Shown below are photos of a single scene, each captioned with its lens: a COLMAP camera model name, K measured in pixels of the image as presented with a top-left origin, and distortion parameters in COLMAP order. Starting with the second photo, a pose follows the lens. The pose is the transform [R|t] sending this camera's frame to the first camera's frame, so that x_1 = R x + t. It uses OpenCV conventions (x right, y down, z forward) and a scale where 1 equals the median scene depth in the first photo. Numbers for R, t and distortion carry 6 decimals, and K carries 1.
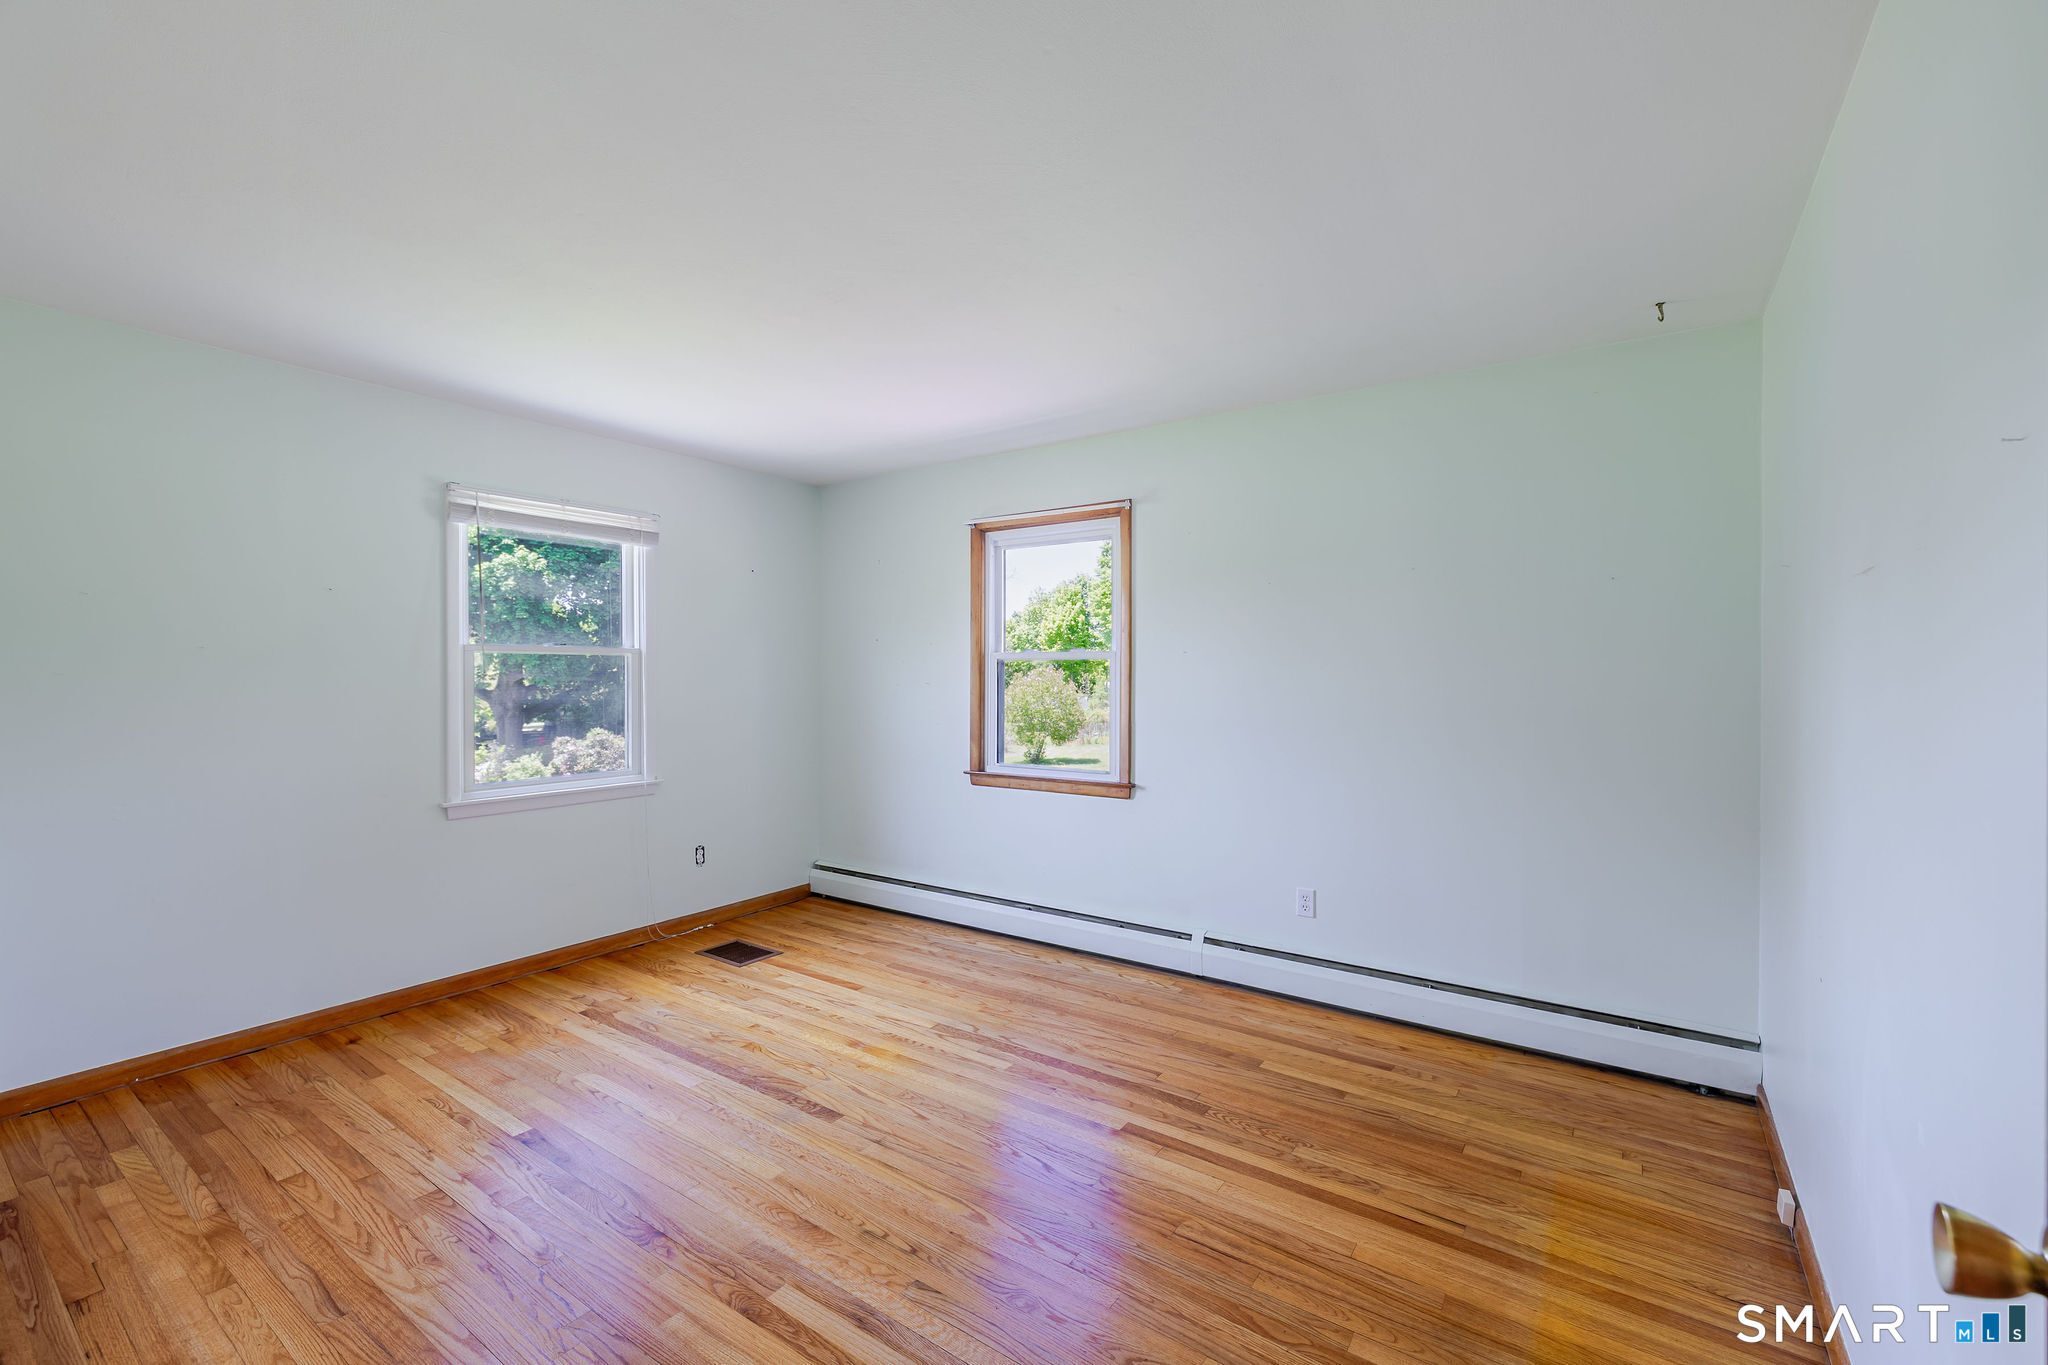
lens RADIAL K [[861.8, 0, 1028.7], [0, 861.8, 676.9], [0, 0, 1]] dist [0.000939, -0.000260]
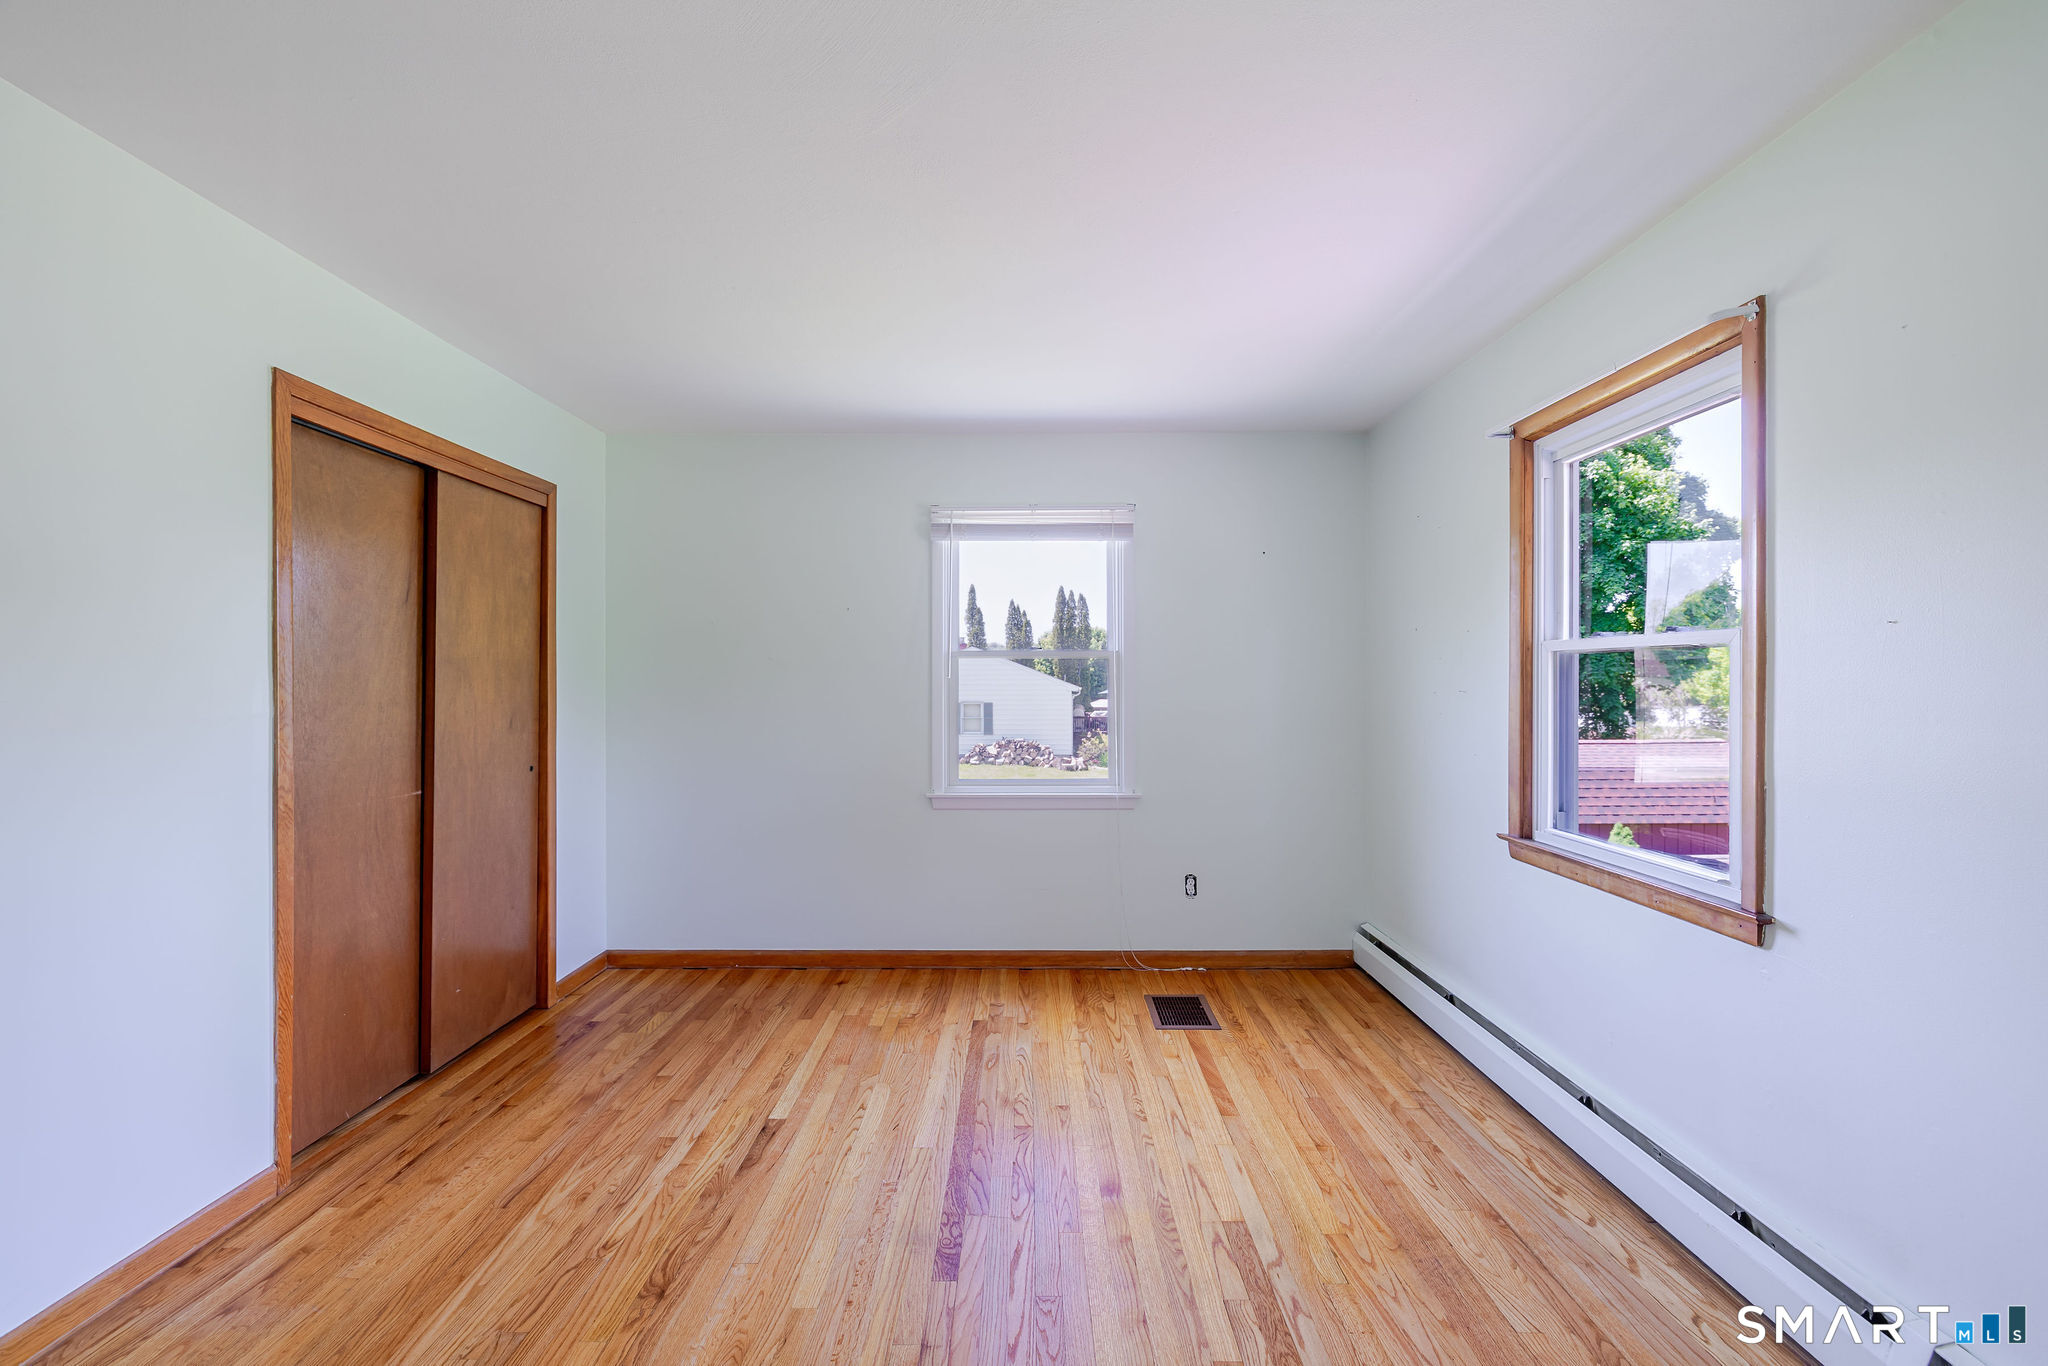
lens RADIAL K [[861.8, 0, 1024.1], [0, 861.8, 675.3], [0, 0, 1]] dist [0.000939, -0.000260]
pose [[0.563169, -0.004167, -0.826331, 0.329390], [-0.003122, 0.999969, -0.007170, 0.001271], [0.826336, 0.006617, 0.563139, 0.492738]]
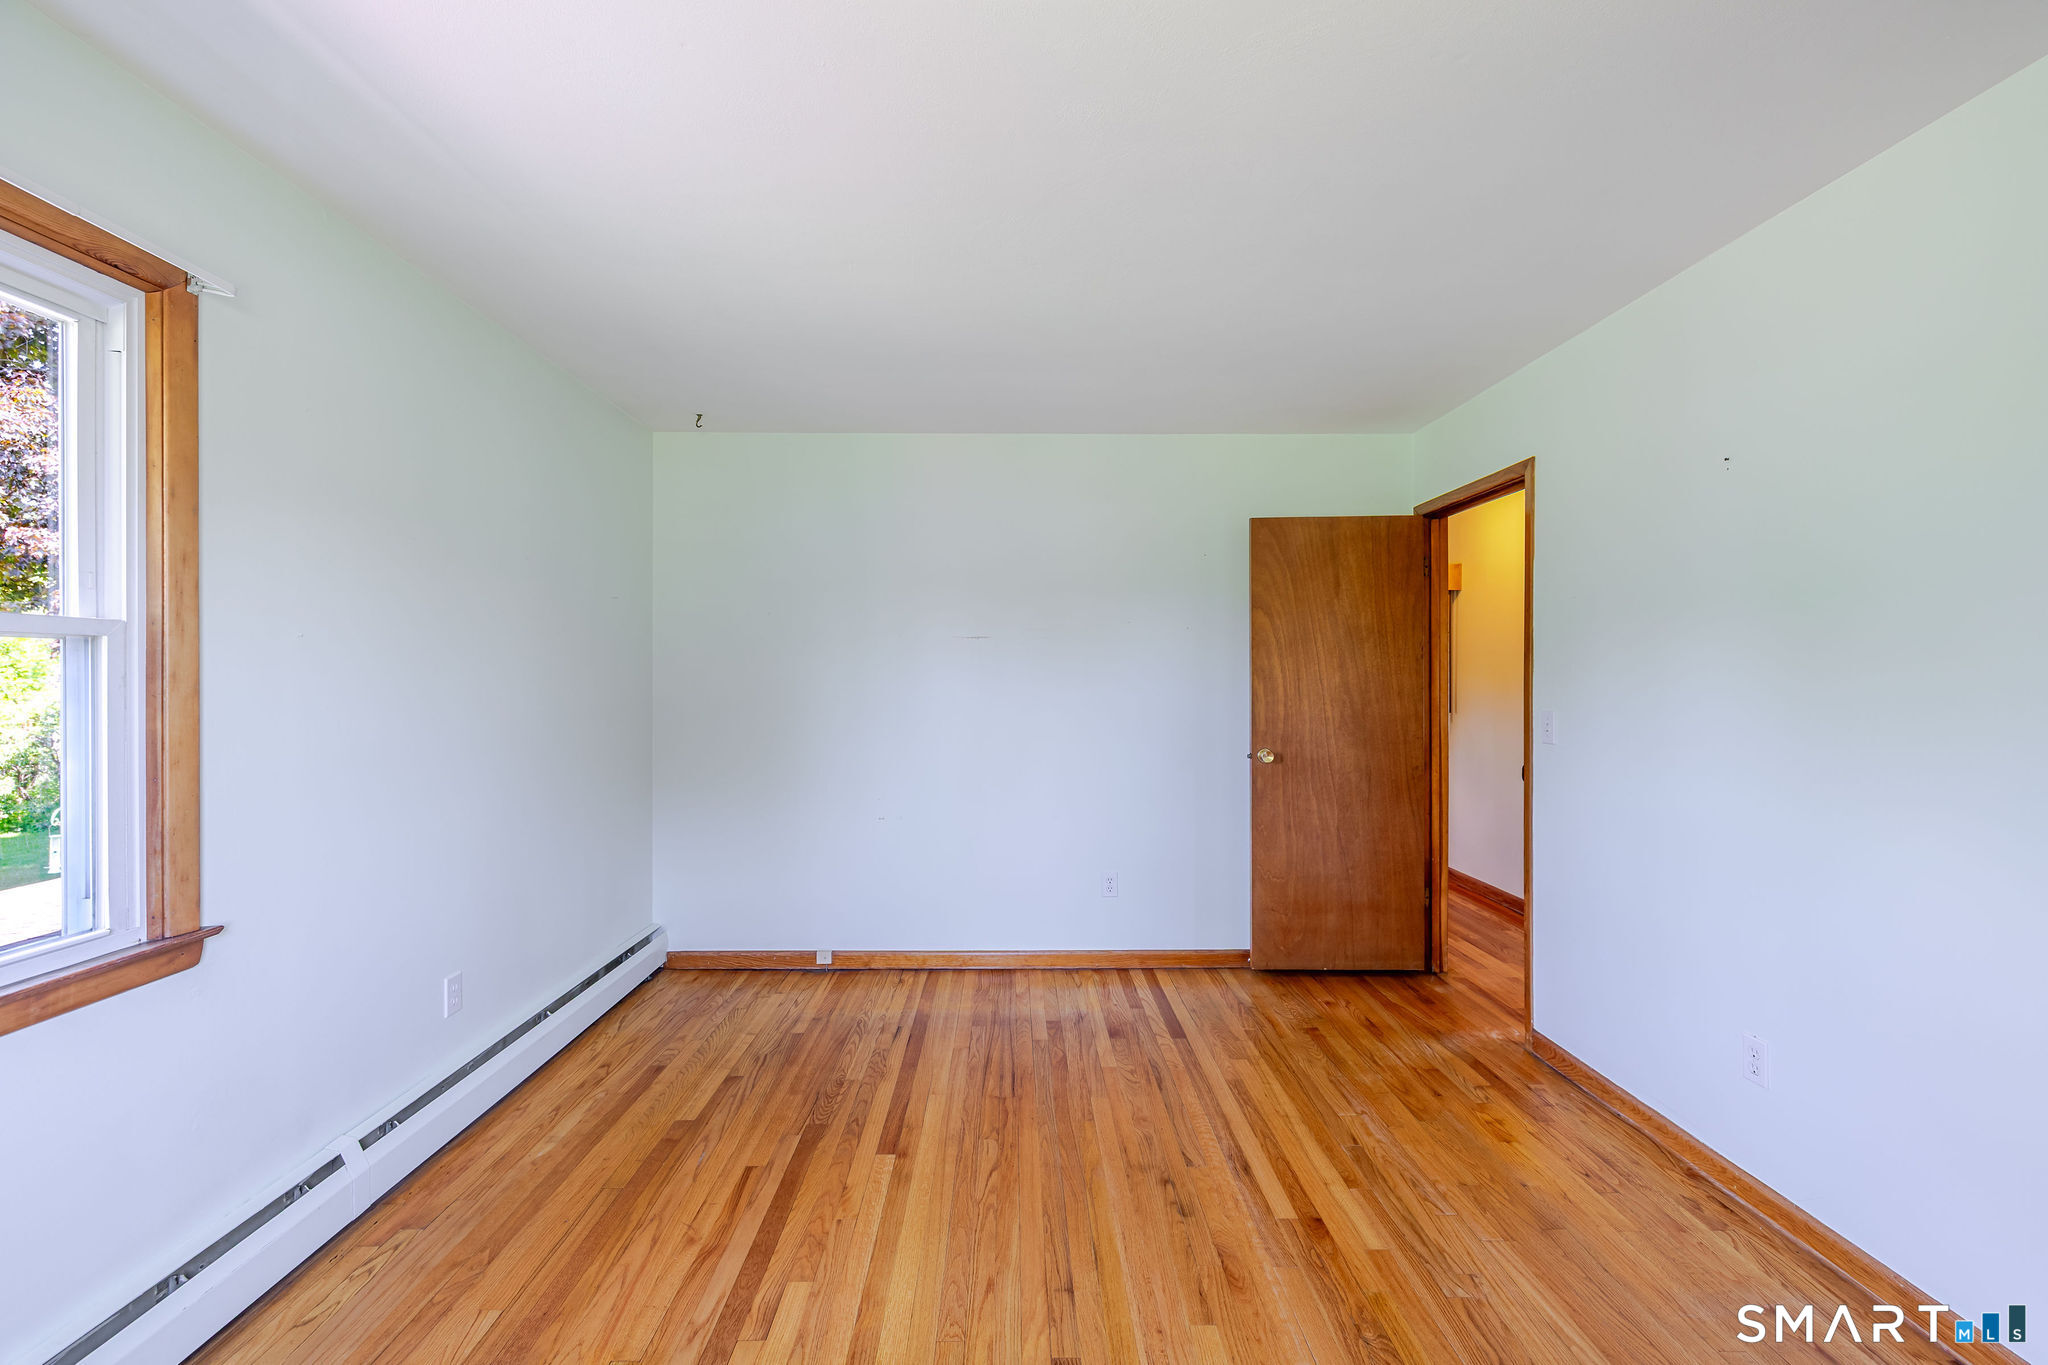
lens RADIAL K [[861.8, 0, 1016.4], [0, 861.8, 677.6], [0, 0, 1]] dist [0.000939, -0.000260]
pose [[-0.581248, -0.003505, 0.813719, -0.563639], [0.000128, 0.999990, 0.004400, -0.005381], [-0.813726, 0.002662, -0.581242, 1.088377]]
